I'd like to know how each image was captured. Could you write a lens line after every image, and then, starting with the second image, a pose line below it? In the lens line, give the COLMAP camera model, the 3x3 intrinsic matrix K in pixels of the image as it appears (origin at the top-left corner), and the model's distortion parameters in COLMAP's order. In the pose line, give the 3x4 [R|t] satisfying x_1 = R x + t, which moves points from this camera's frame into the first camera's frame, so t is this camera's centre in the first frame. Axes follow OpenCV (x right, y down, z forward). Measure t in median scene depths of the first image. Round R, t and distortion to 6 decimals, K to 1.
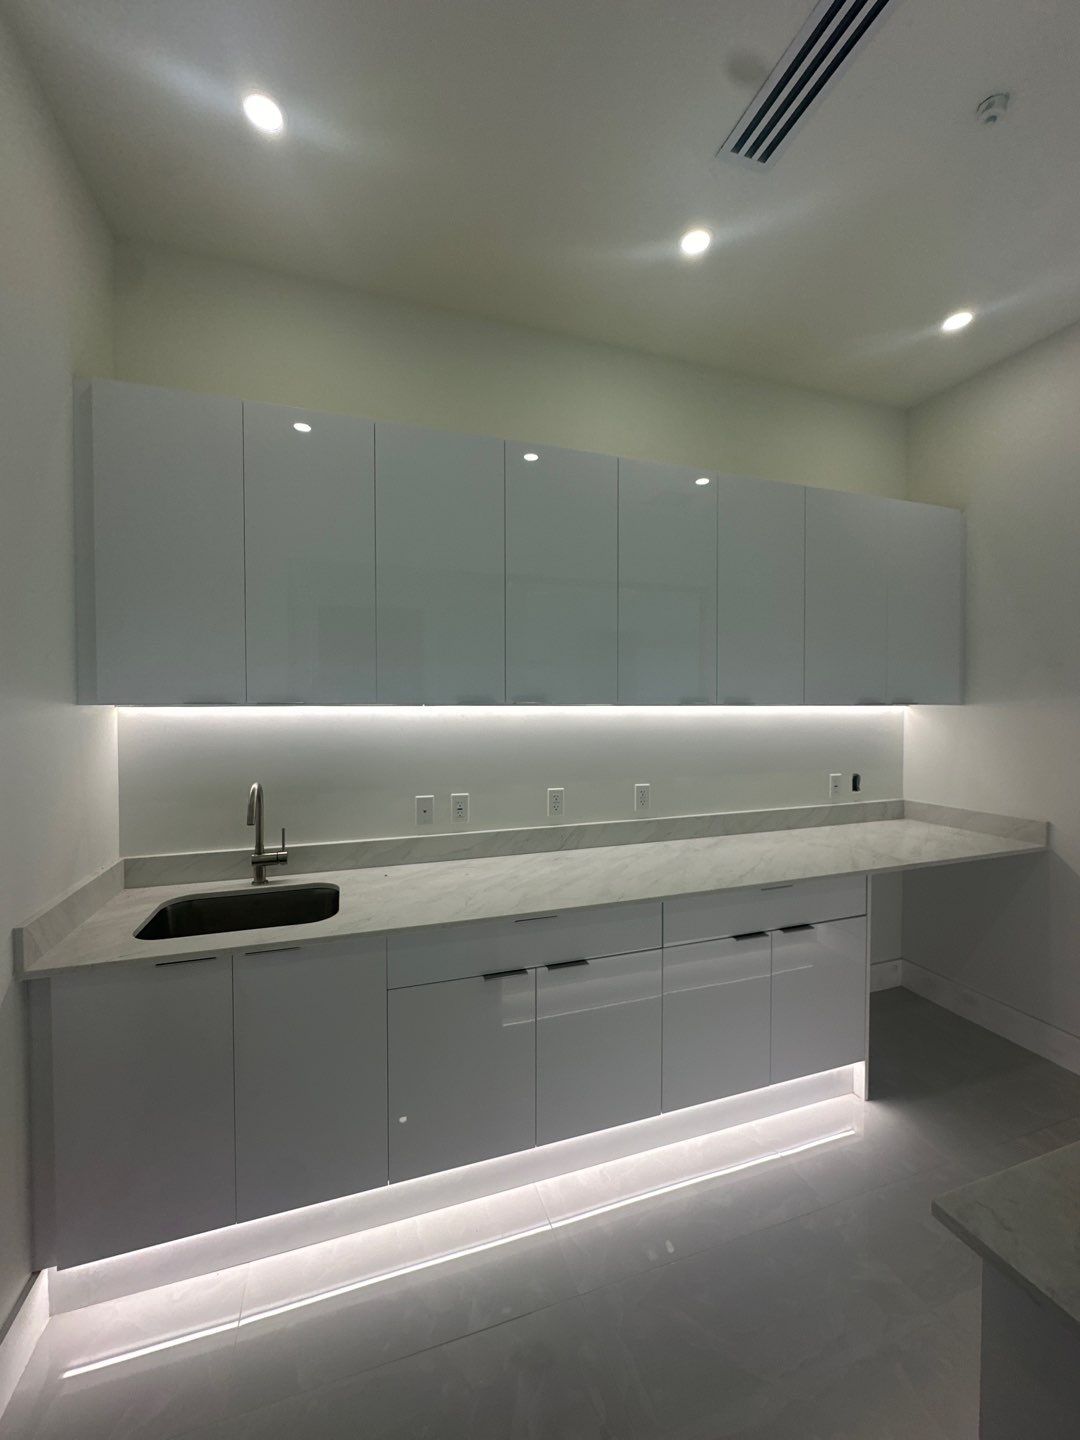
lens RADIAL K [[561.1, 0, 540.0], [0, 561.1, 720.0], [0, 0, 1]] dist [-0.008431, -0.000222]
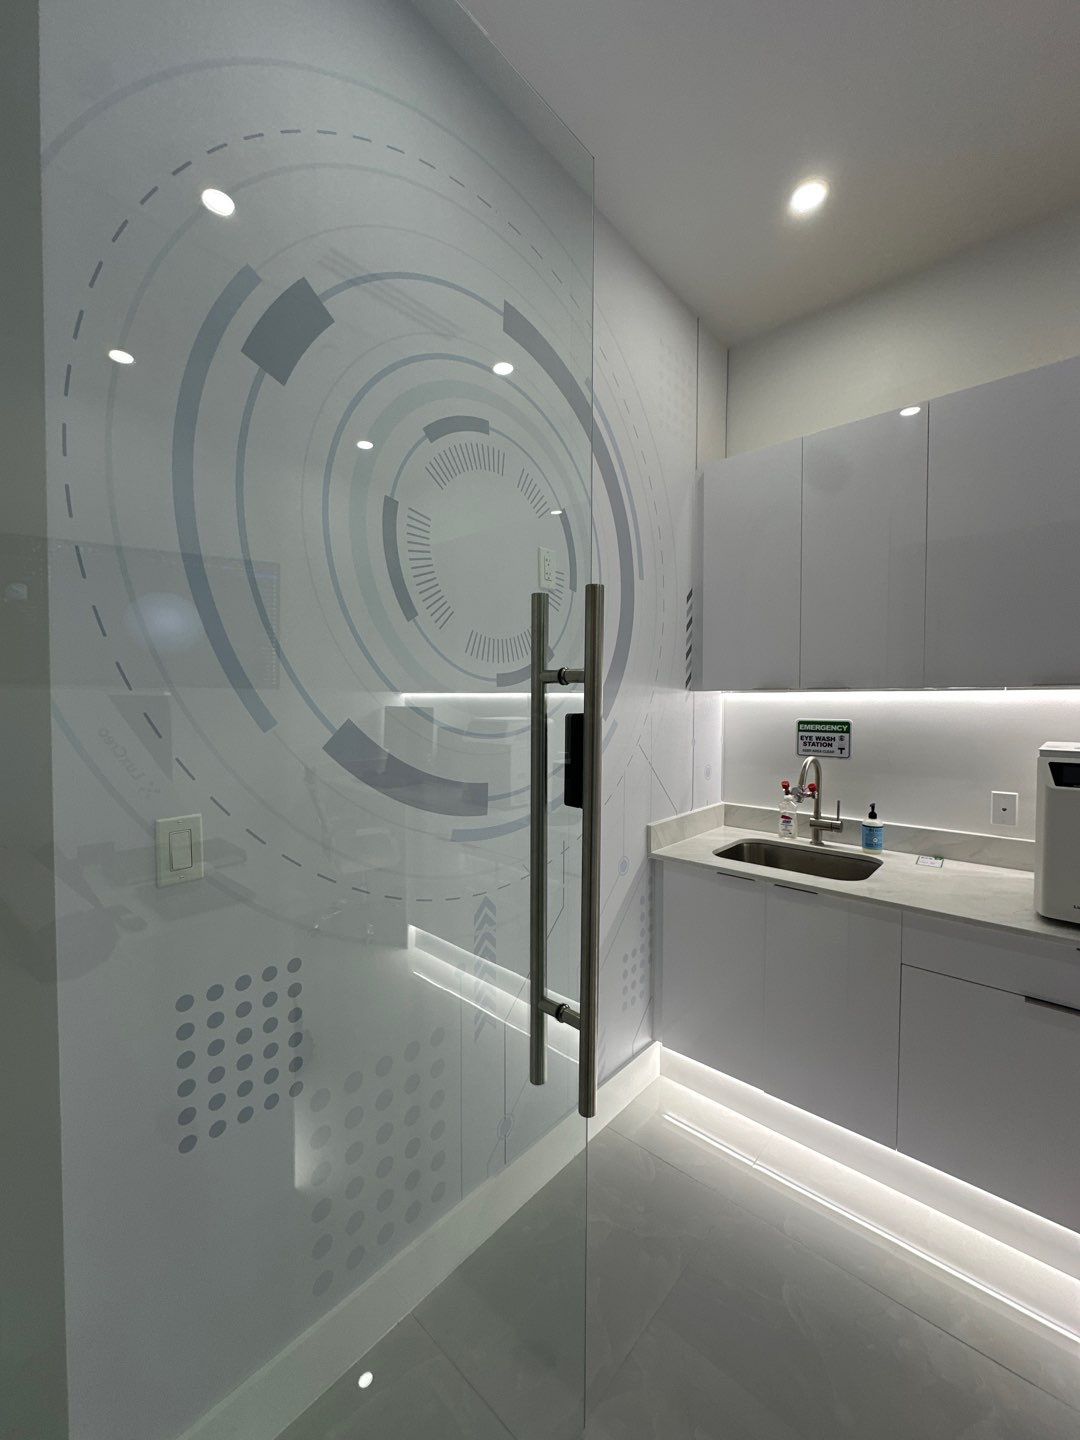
lens RADIAL K [[572.3, 0, 539.5], [0, 572.3, 718.3], [0, 0, 1]] dist [-0.002103, -0.000390]
pose [[0.480546, 0.031443, -0.876406, 0.266951], [-0.012072, 0.999500, 0.029240, 0.002760], [0.876887, -0.003471, 0.480685, -0.079214]]
